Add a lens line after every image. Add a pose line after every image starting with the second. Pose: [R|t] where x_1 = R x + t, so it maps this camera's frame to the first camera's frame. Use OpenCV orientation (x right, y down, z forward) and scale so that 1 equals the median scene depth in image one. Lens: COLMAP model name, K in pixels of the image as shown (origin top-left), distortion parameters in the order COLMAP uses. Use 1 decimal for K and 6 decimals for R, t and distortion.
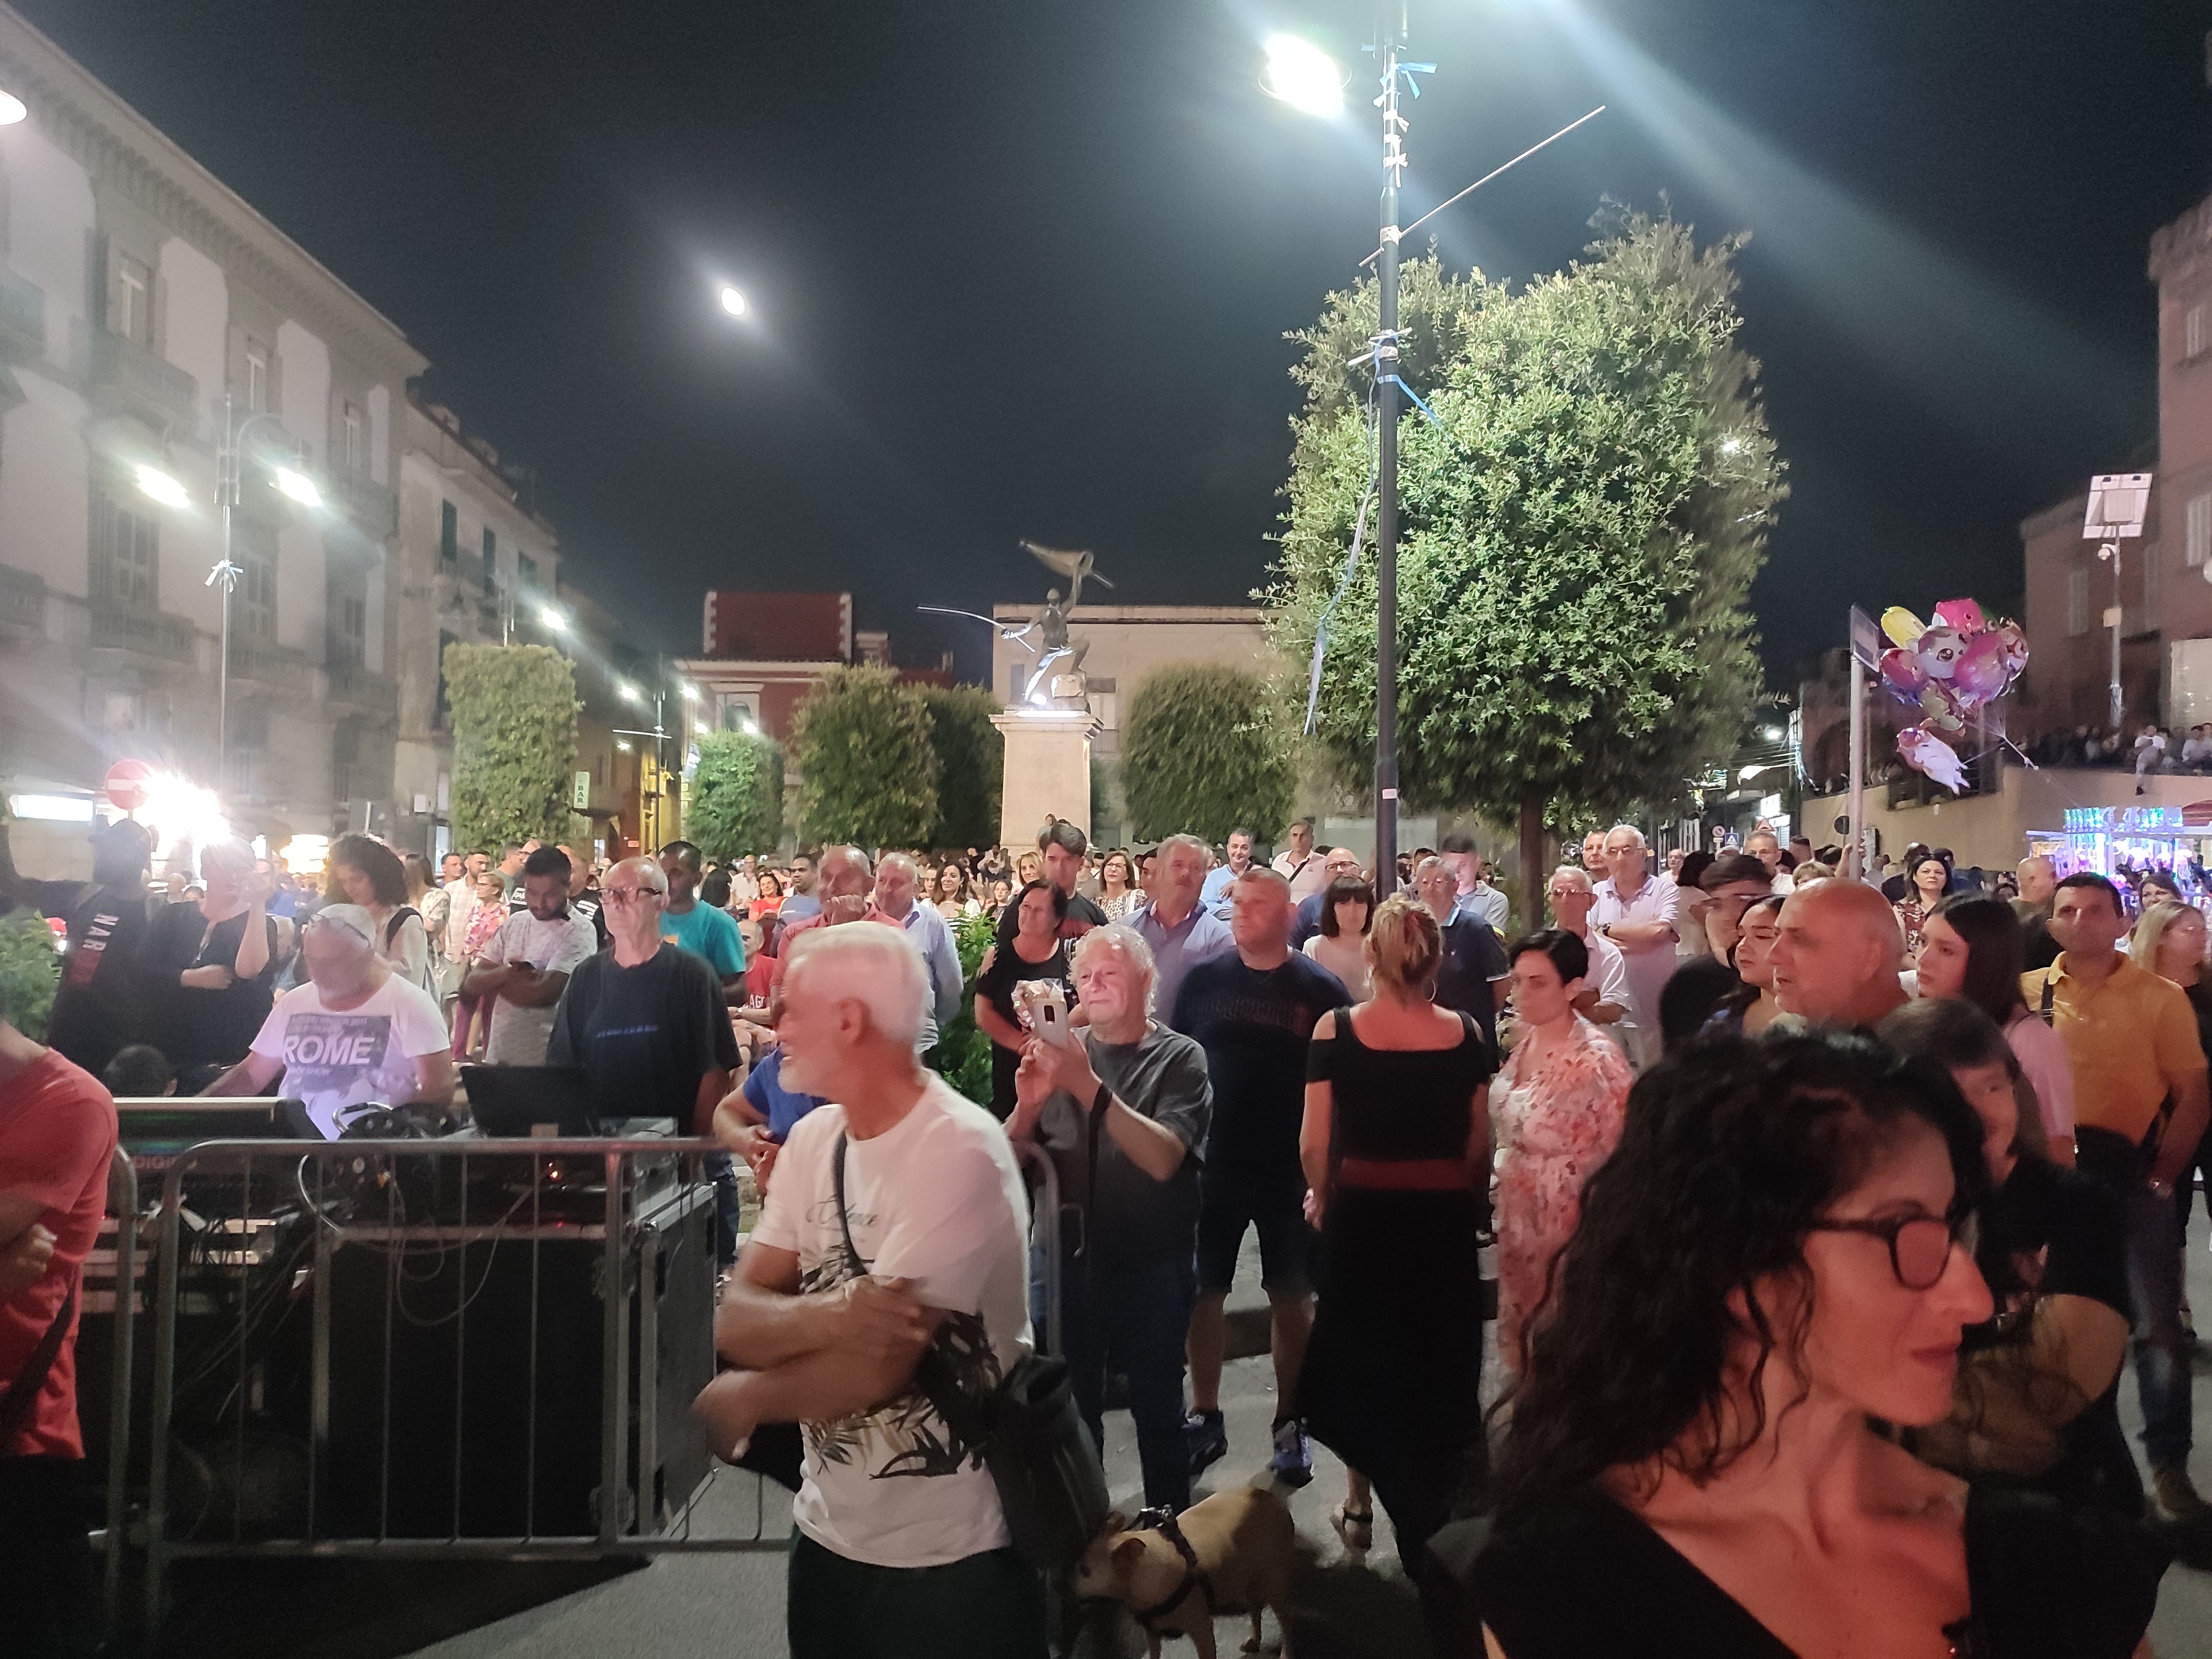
lens RADIAL K [[1596.8, 0, 1104.7], [0, 1596.8, 825.5], [0, 0, 1]] dist [0.042794, -0.036177]
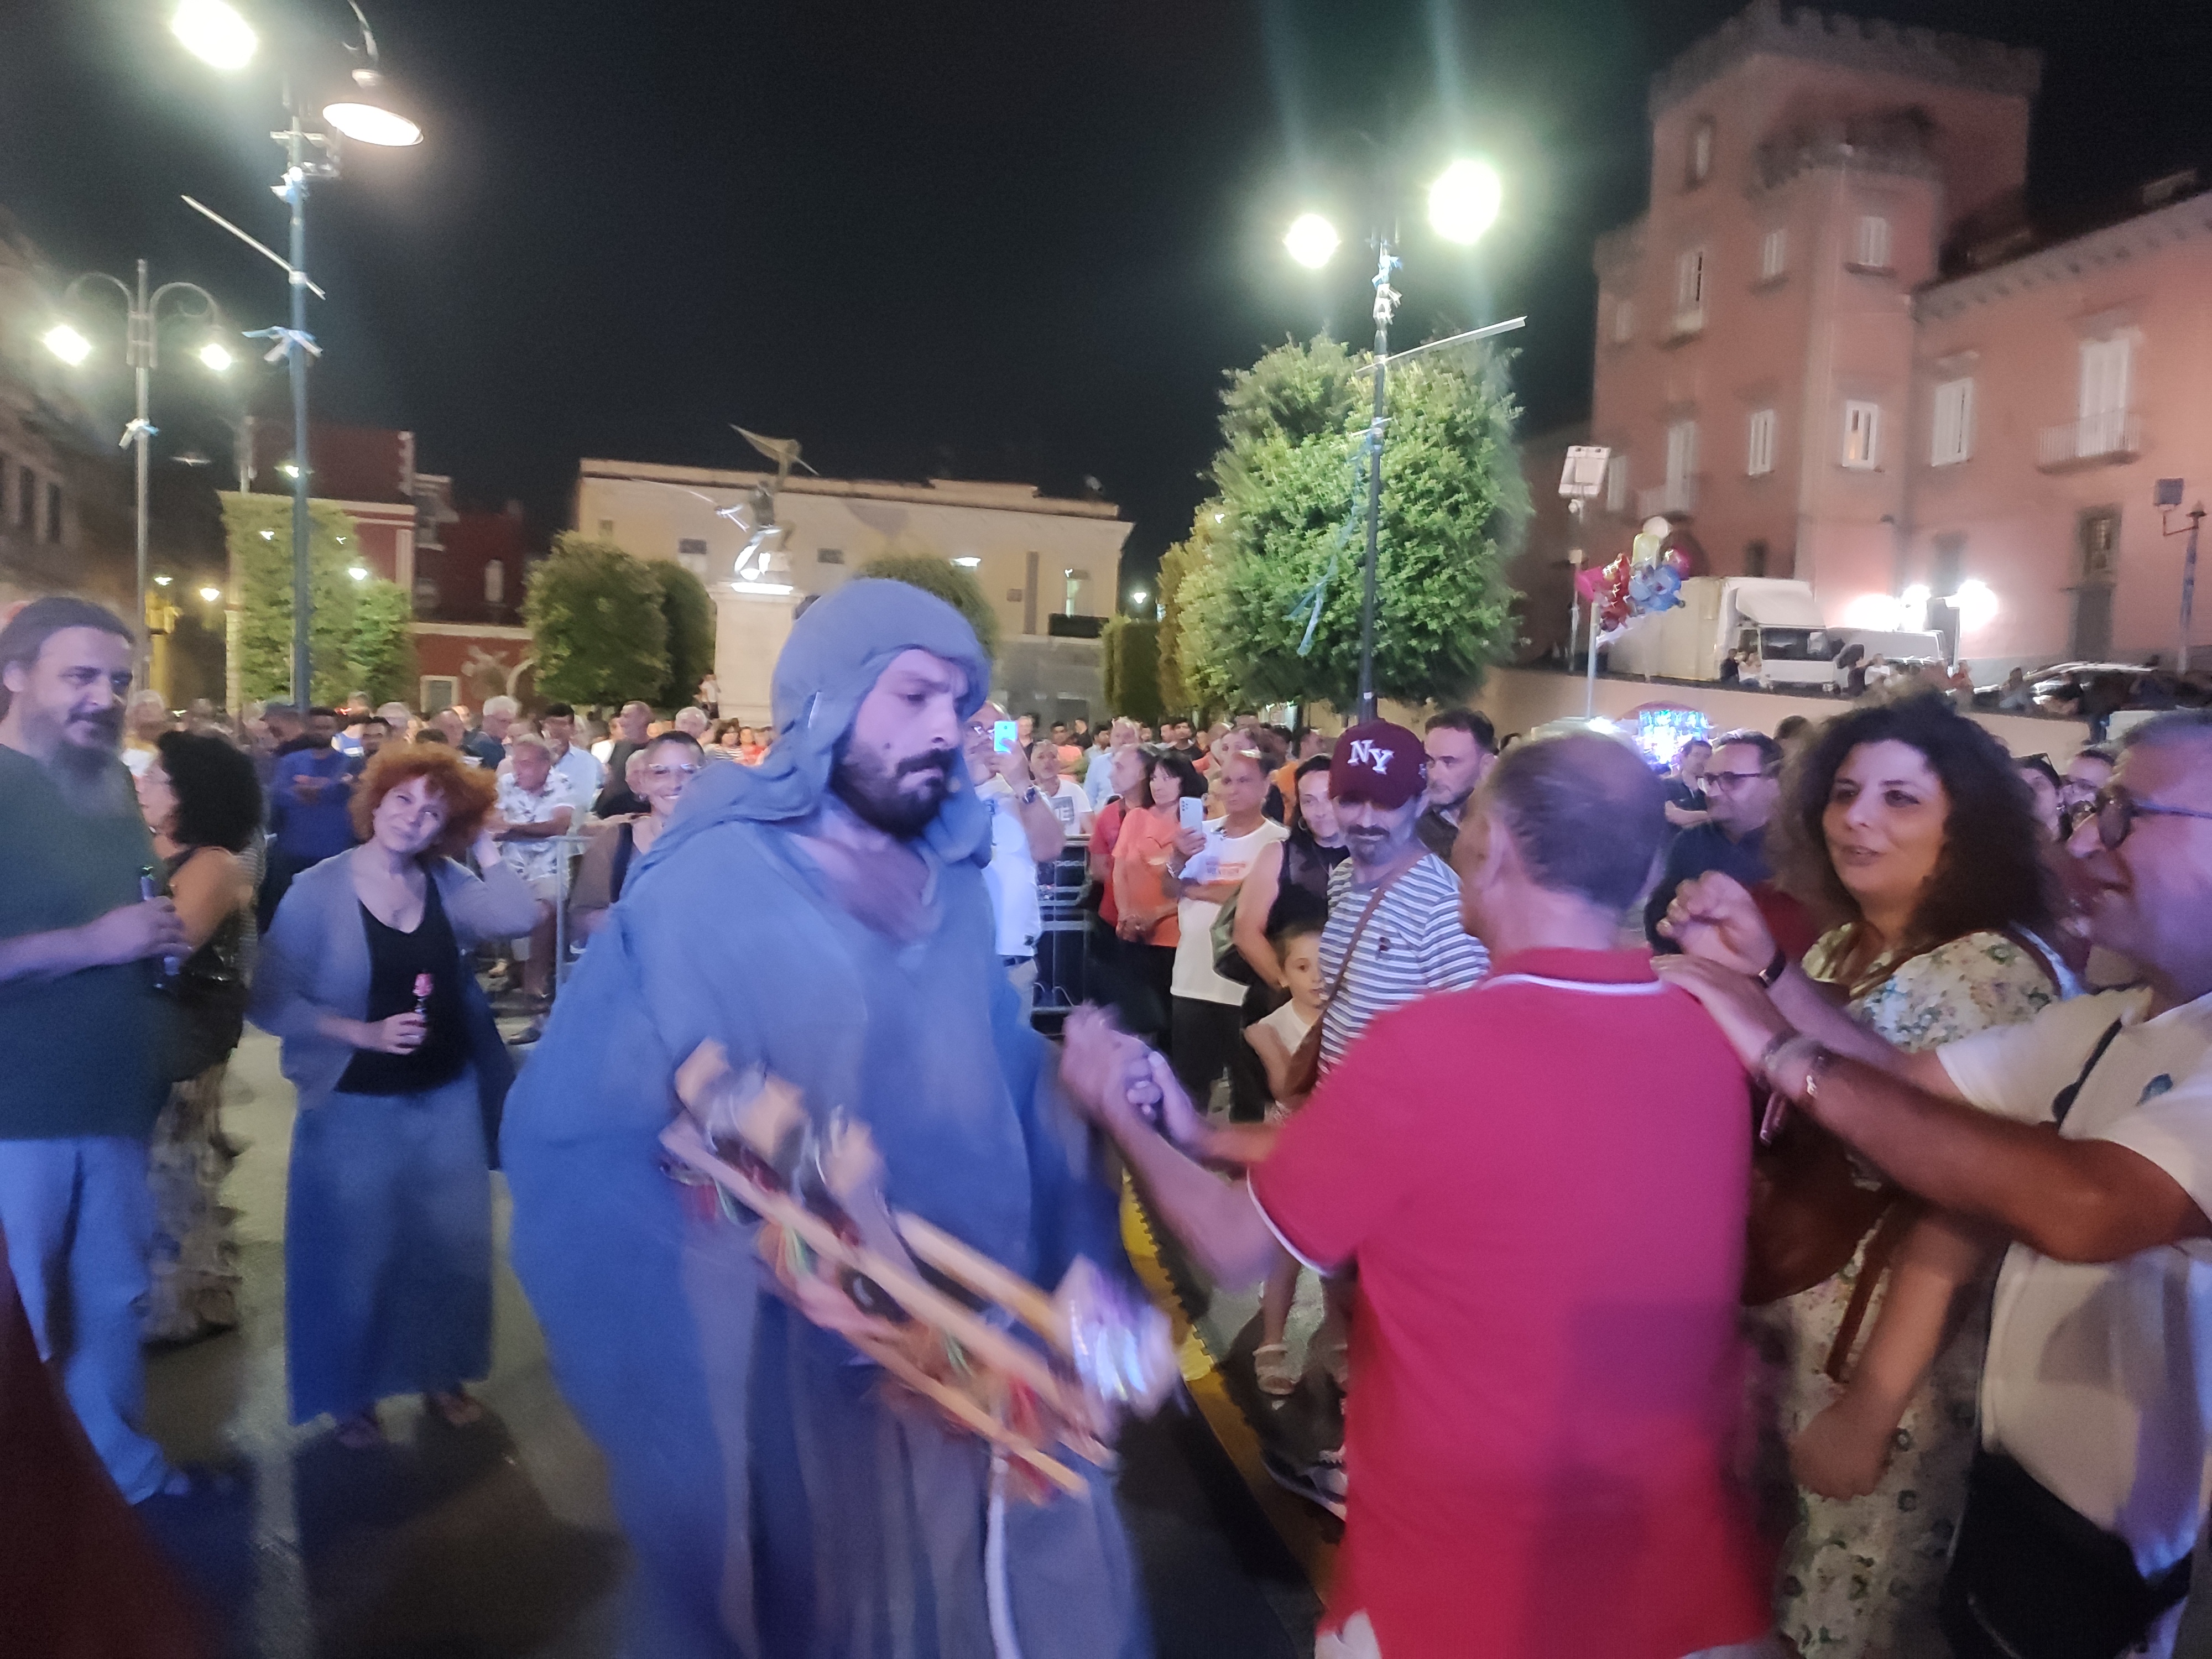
lens RADIAL K [[1596.8, 0, 1107.6], [0, 1596.8, 821.5], [0, 0, 1]] dist [0.042794, -0.036177]
pose [[0.947565, 0.008037, 0.319463, -0.207990], [-0.034366, 0.996449, 0.076866, -0.002539], [-0.317711, -0.083814, 0.944476, -0.175597]]
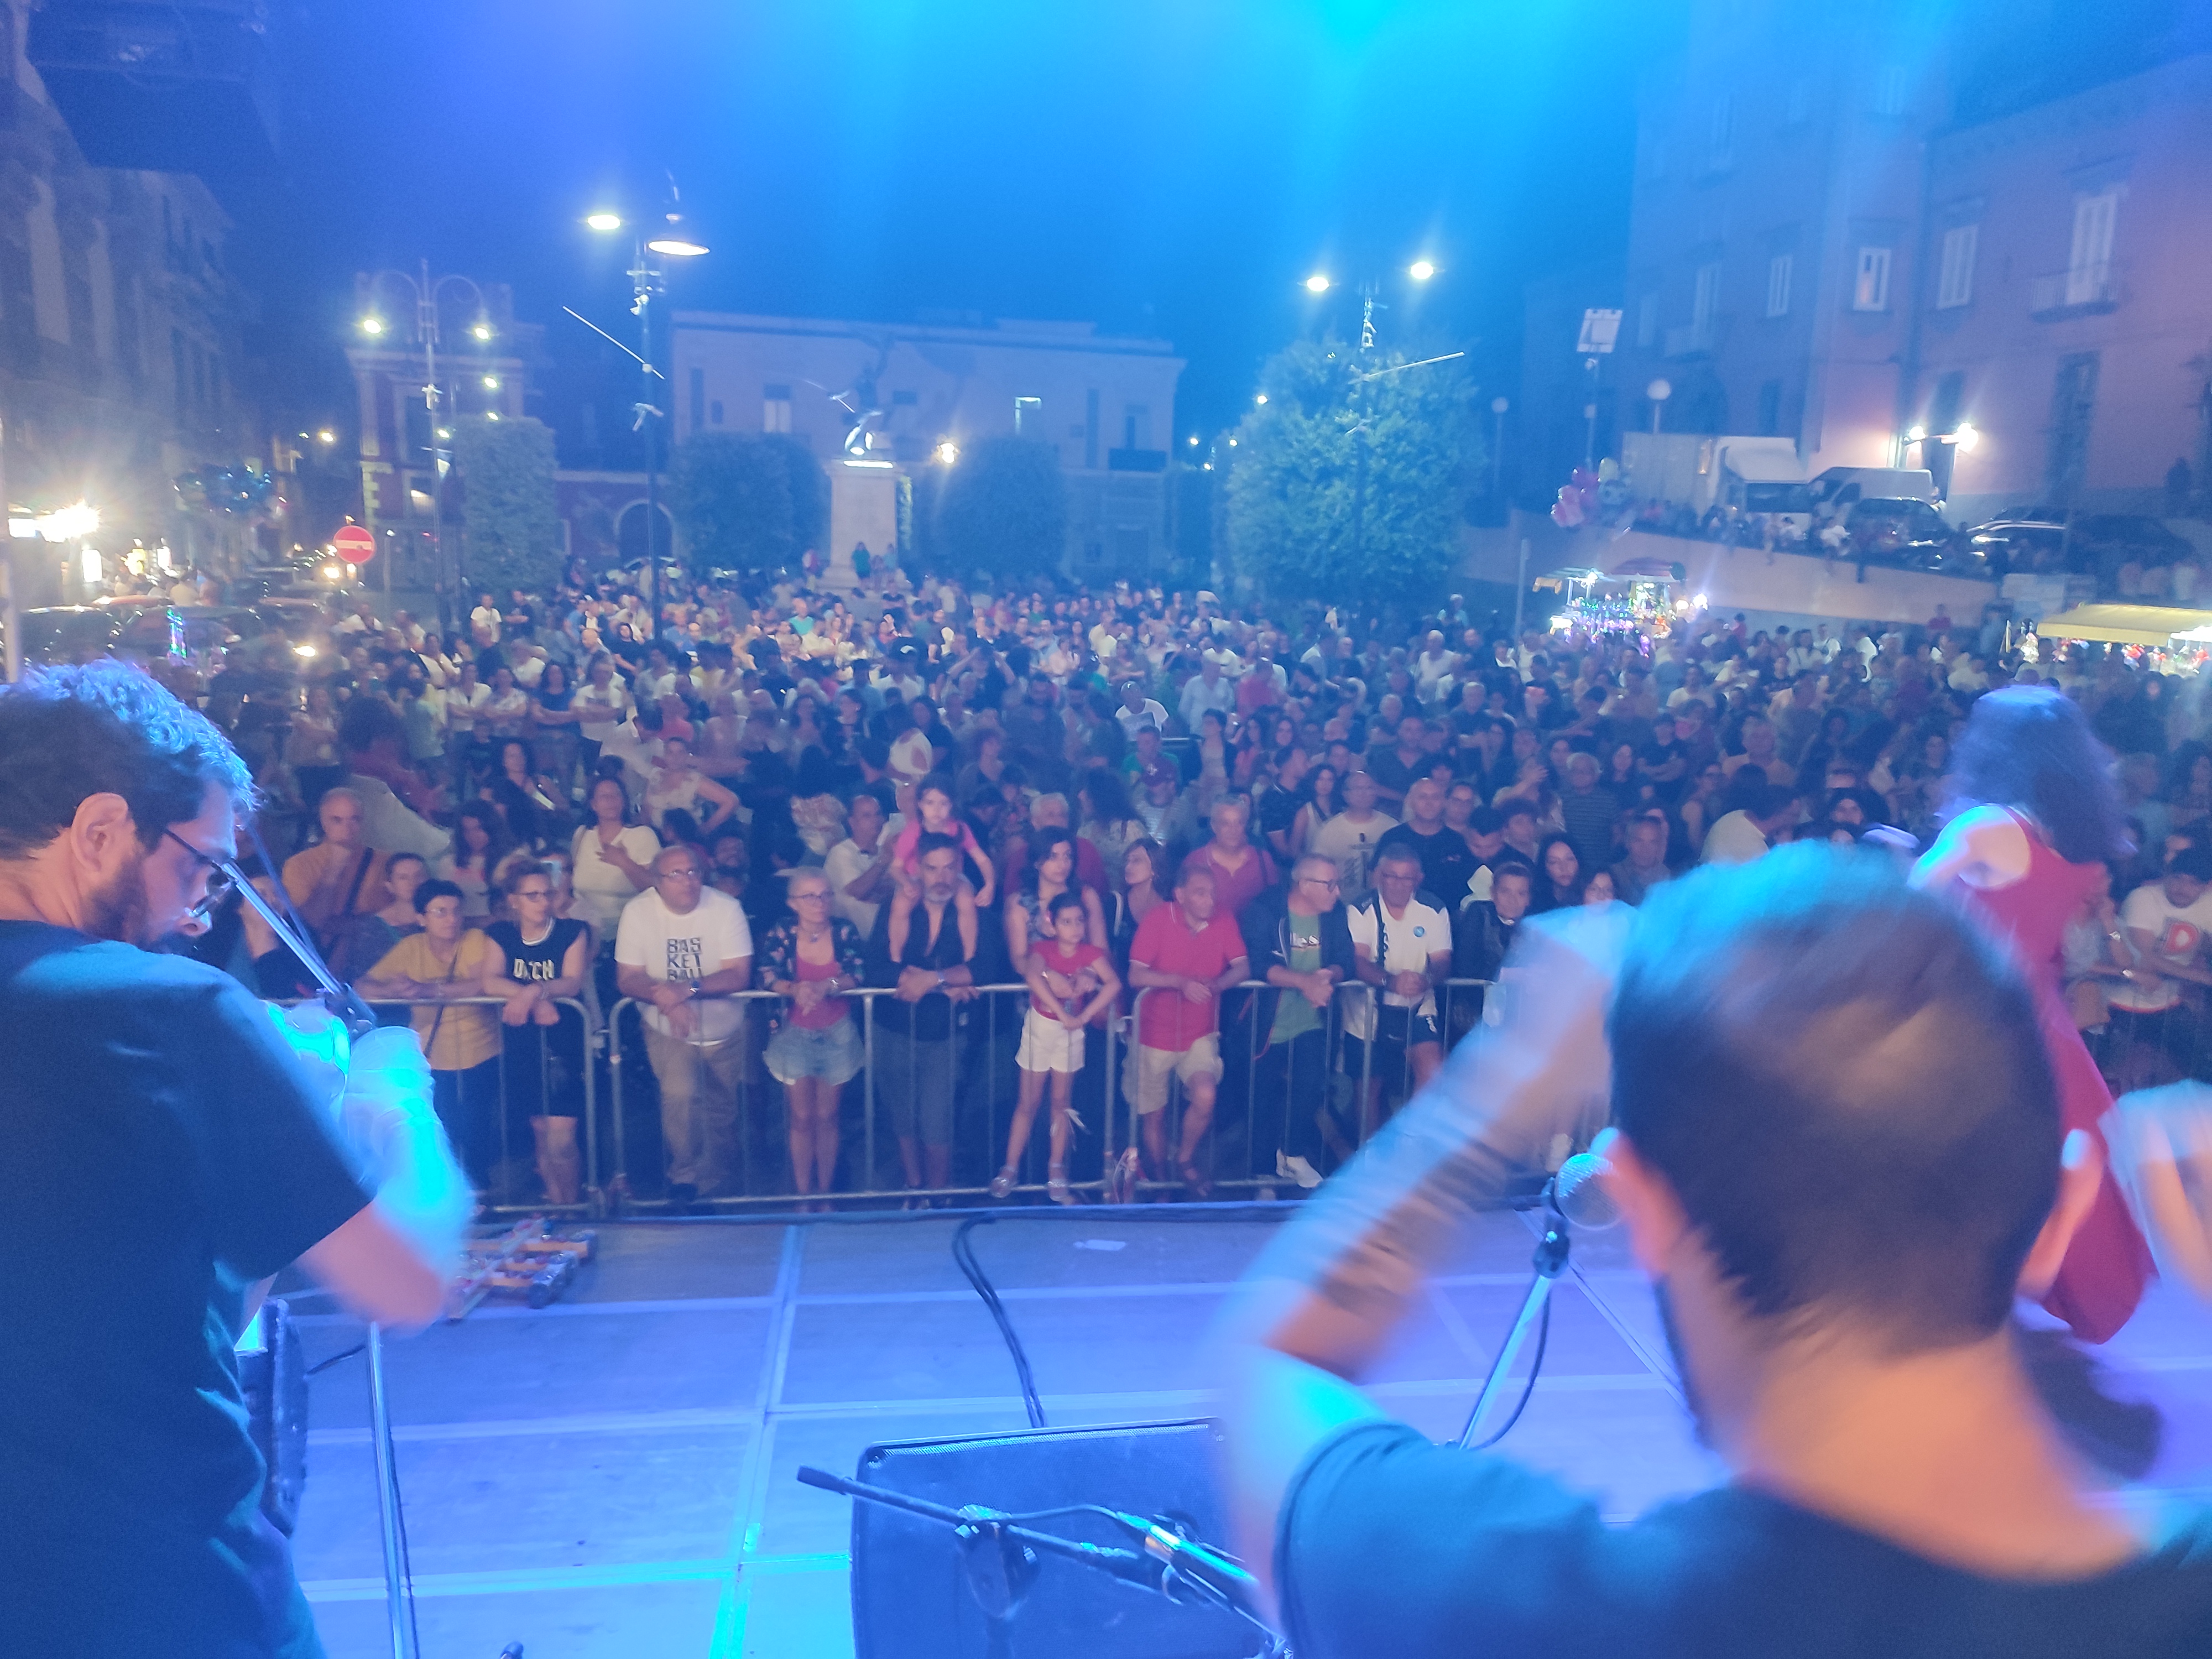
lens RADIAL K [[1596.8, 0, 1109.4], [0, 1596.8, 827.2], [0, 0, 1]] dist [0.042794, -0.036177]
pose [[0.957524, -0.037735, 0.285873, -0.295692], [-0.021788, 0.979098, 0.202218, -0.062796], [-0.287528, -0.199857, 0.936688, -0.412836]]
